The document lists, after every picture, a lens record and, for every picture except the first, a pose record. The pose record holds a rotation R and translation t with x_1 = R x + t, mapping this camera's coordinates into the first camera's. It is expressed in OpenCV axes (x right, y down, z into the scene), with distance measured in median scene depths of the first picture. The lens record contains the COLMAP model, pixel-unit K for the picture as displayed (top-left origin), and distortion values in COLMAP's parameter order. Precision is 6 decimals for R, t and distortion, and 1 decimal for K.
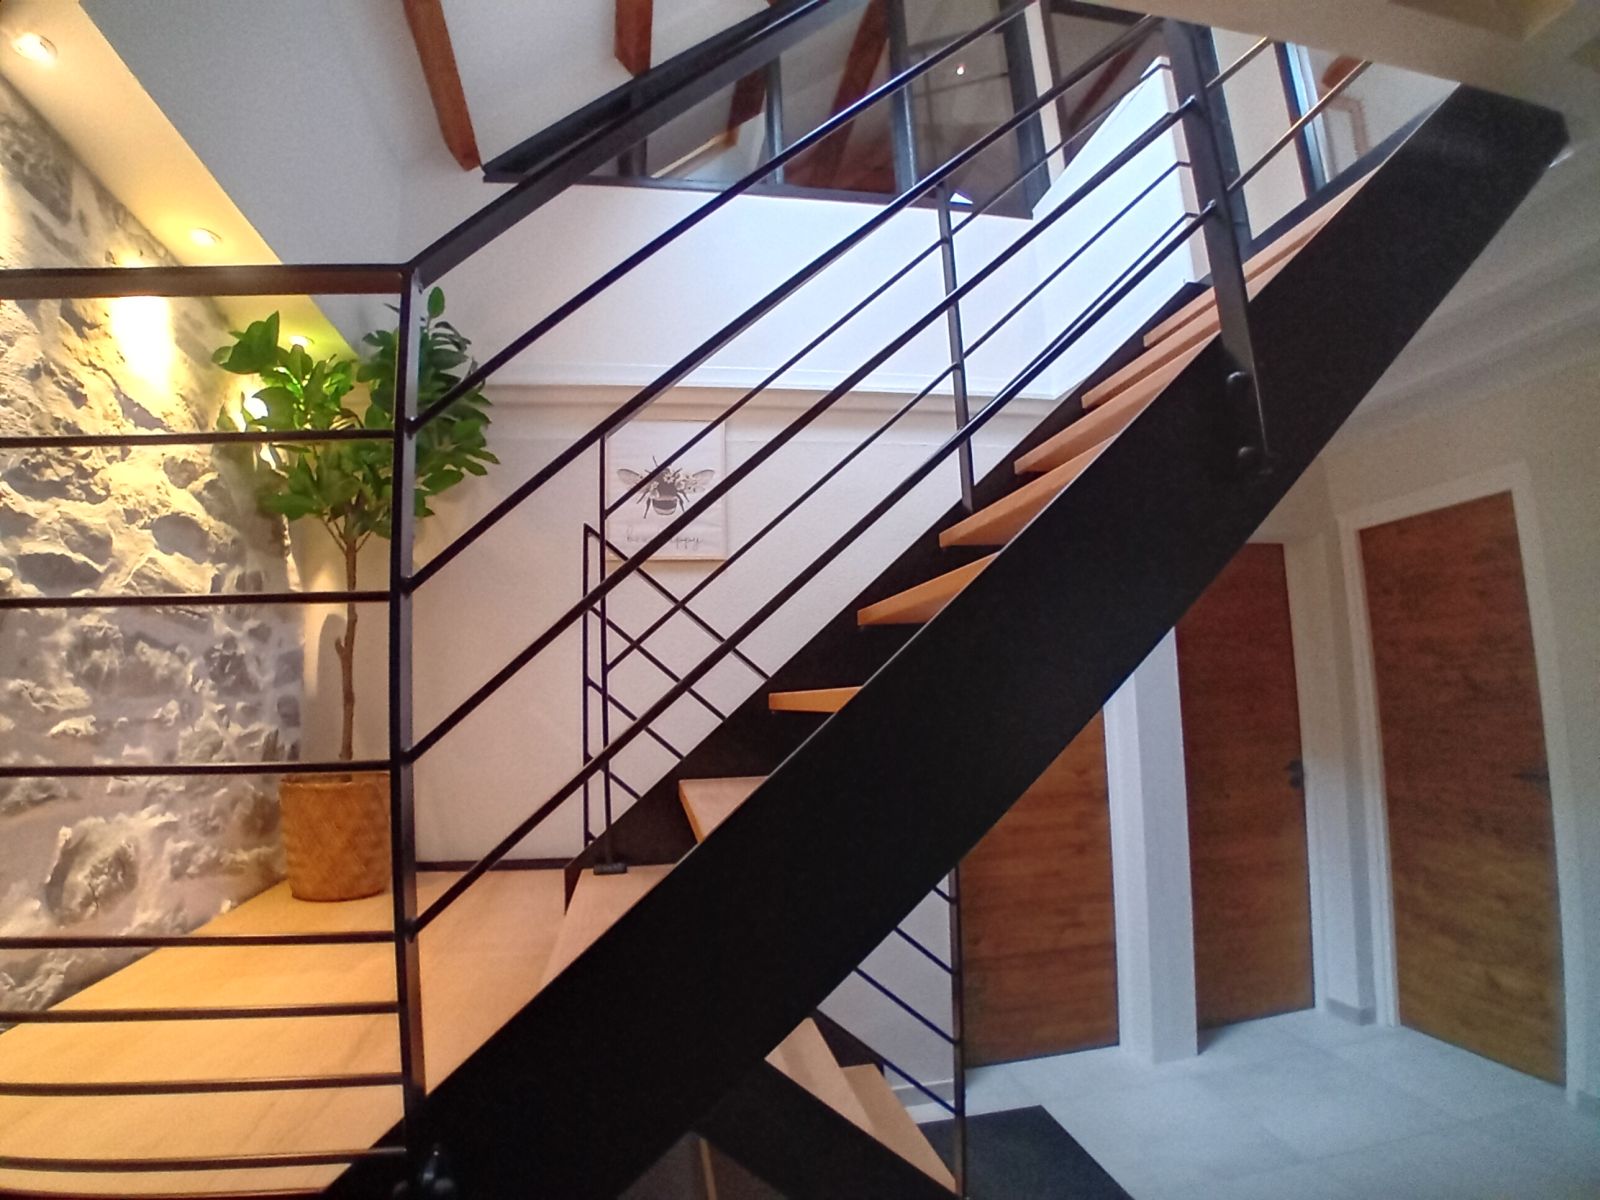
lens RADIAL K [[807.0, 0, 800.0], [0, 807.0, 600.0], [0, 0, 1]] dist [-0.137402, 0.033648]
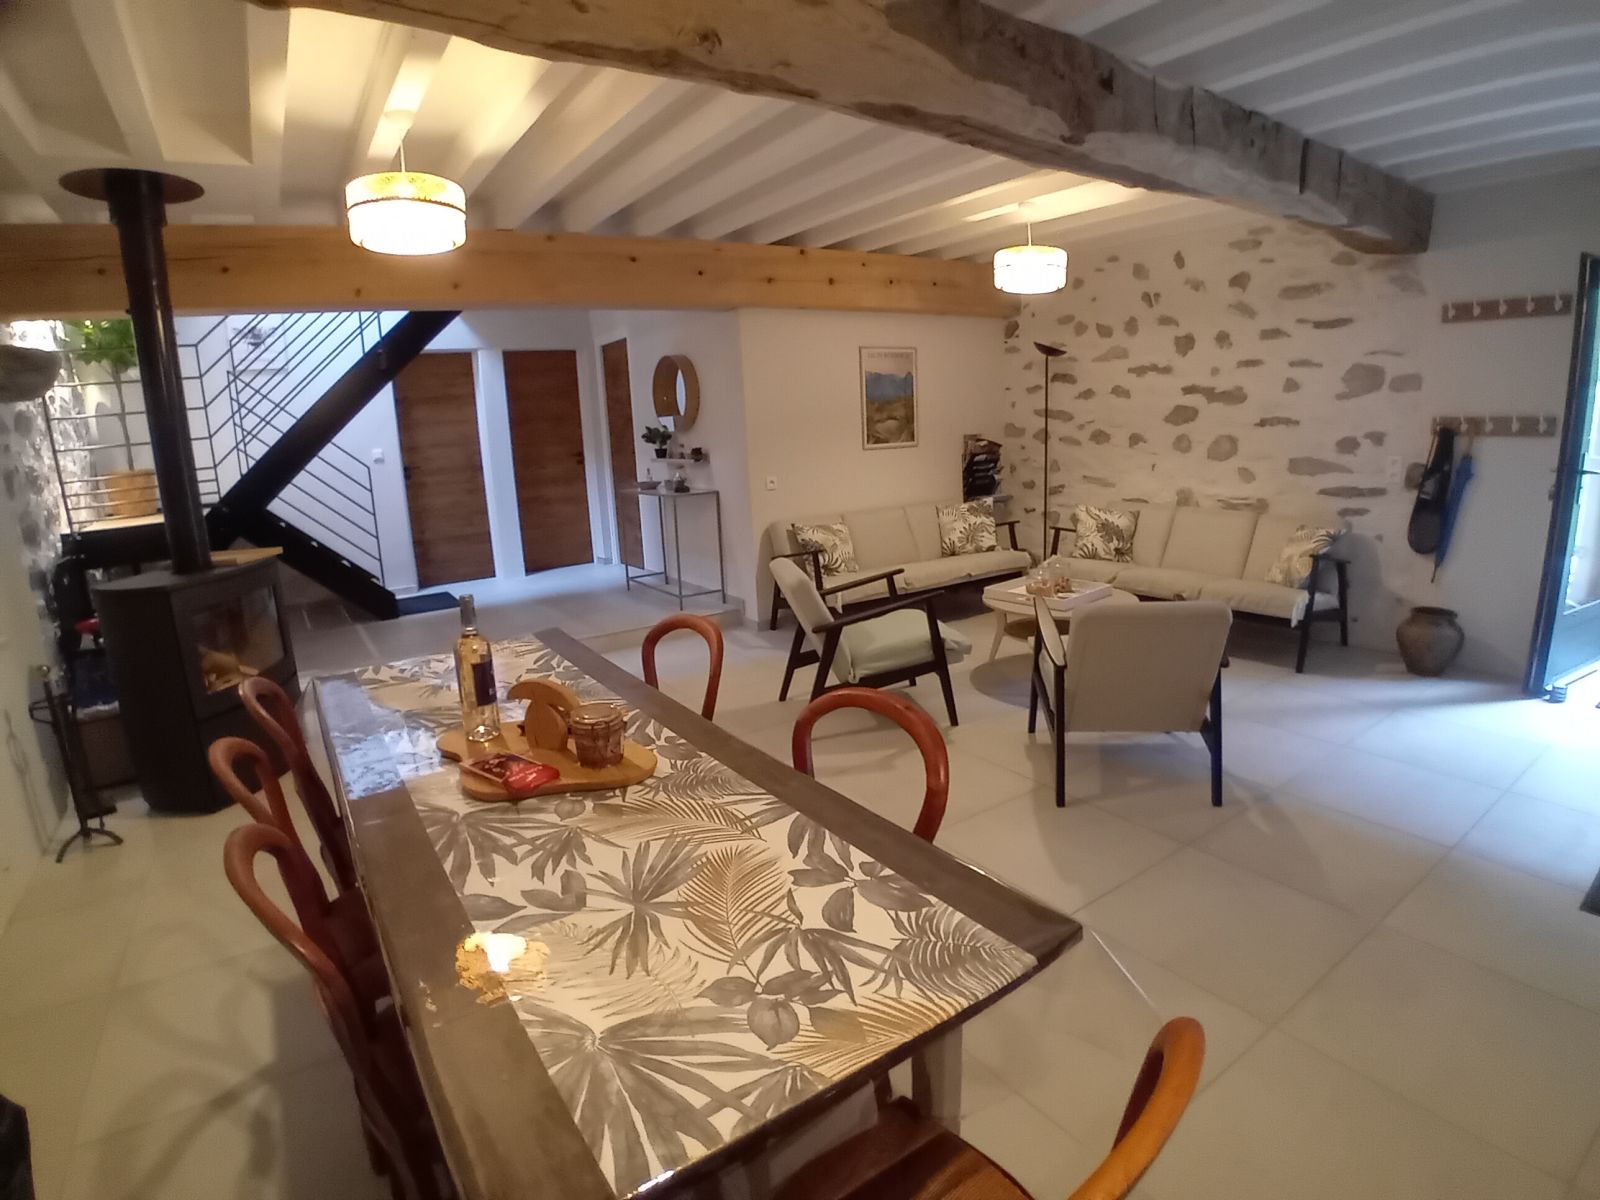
lens RADIAL K [[818.9, 0, 779.8], [0, 818.9, 581.7], [0, 0, 1]] dist [-0.118534, 0.012519]
pose [[0.921504, -0.089170, 0.377992, 0.302316], [-0.025789, 0.957086, 0.288654, -0.139261], [-0.387511, -0.275744, 0.879659, -1.592413]]
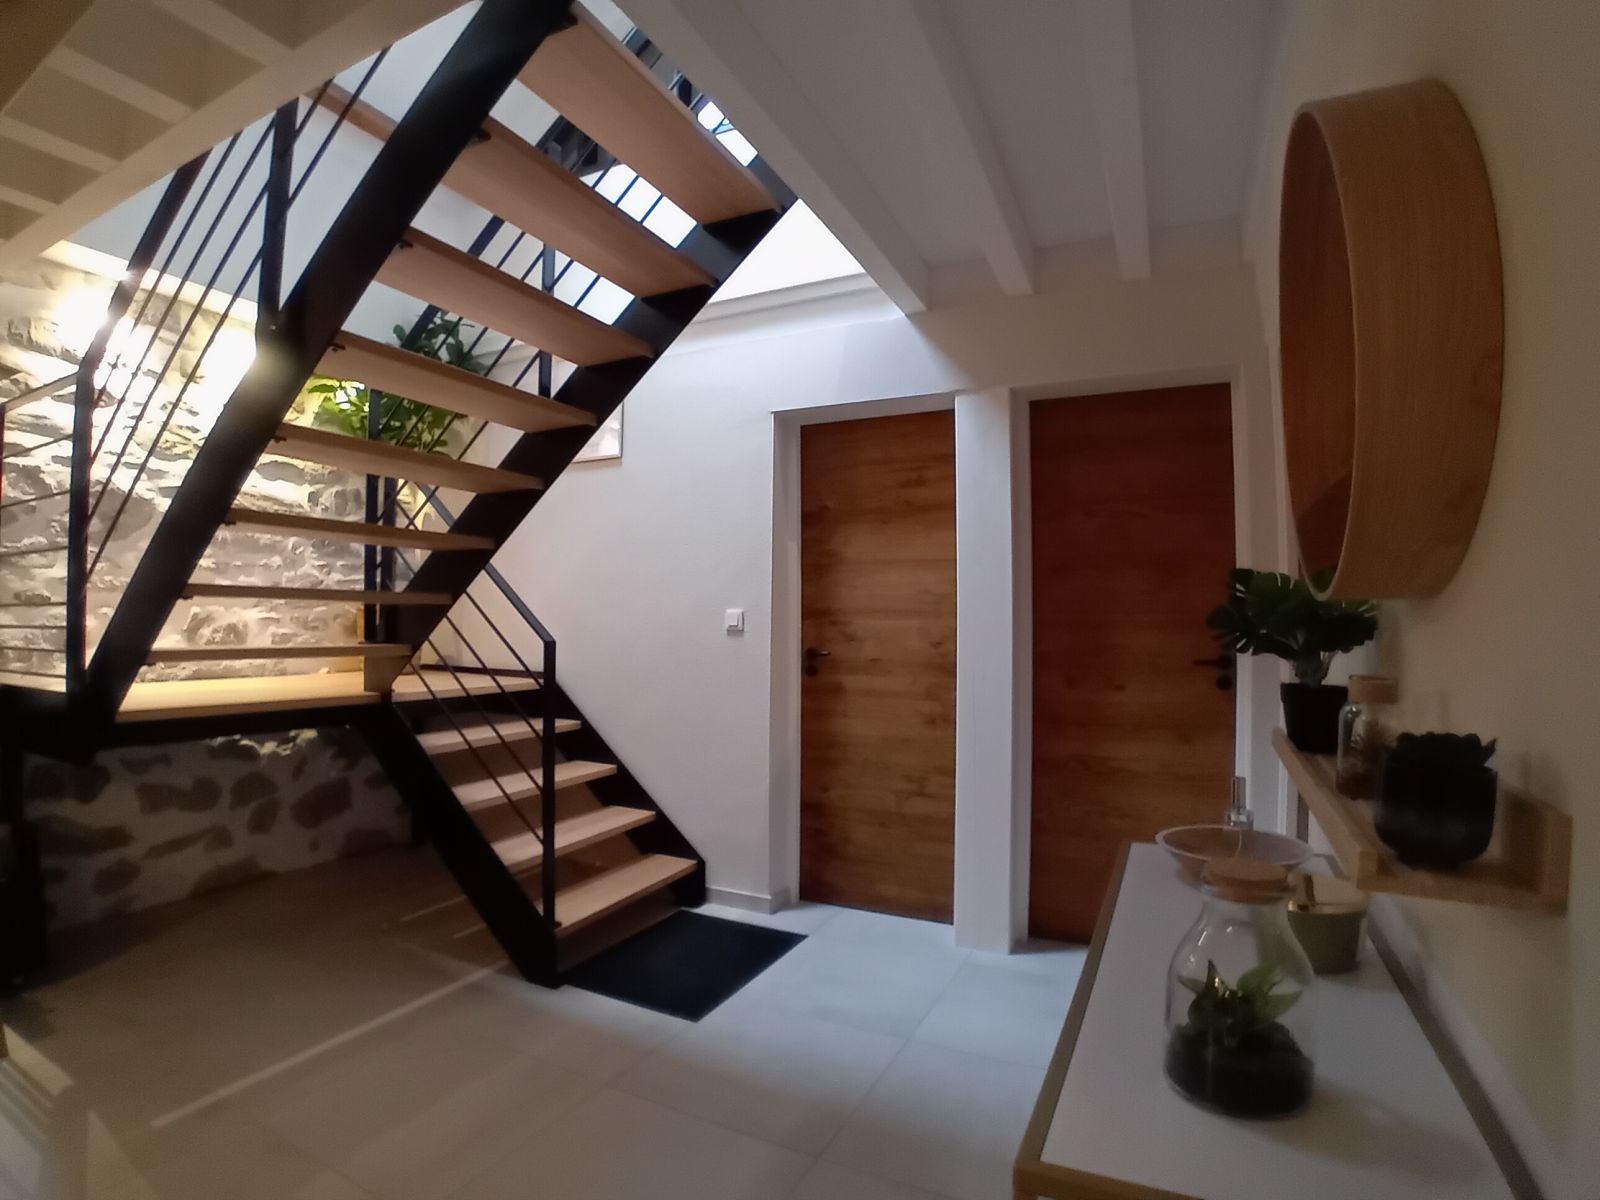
lens RADIAL K [[818.9, 0, 779.8], [0, 818.9, 581.7], [0, 0, 1]] dist [-0.118534, 0.012519]
pose [[0.804151, 0.010926, -0.594325, 0.877928], [0.040246, 0.996536, 0.072776, 0.064105], [0.593061, -0.082442, 0.800925, 0.079214]]
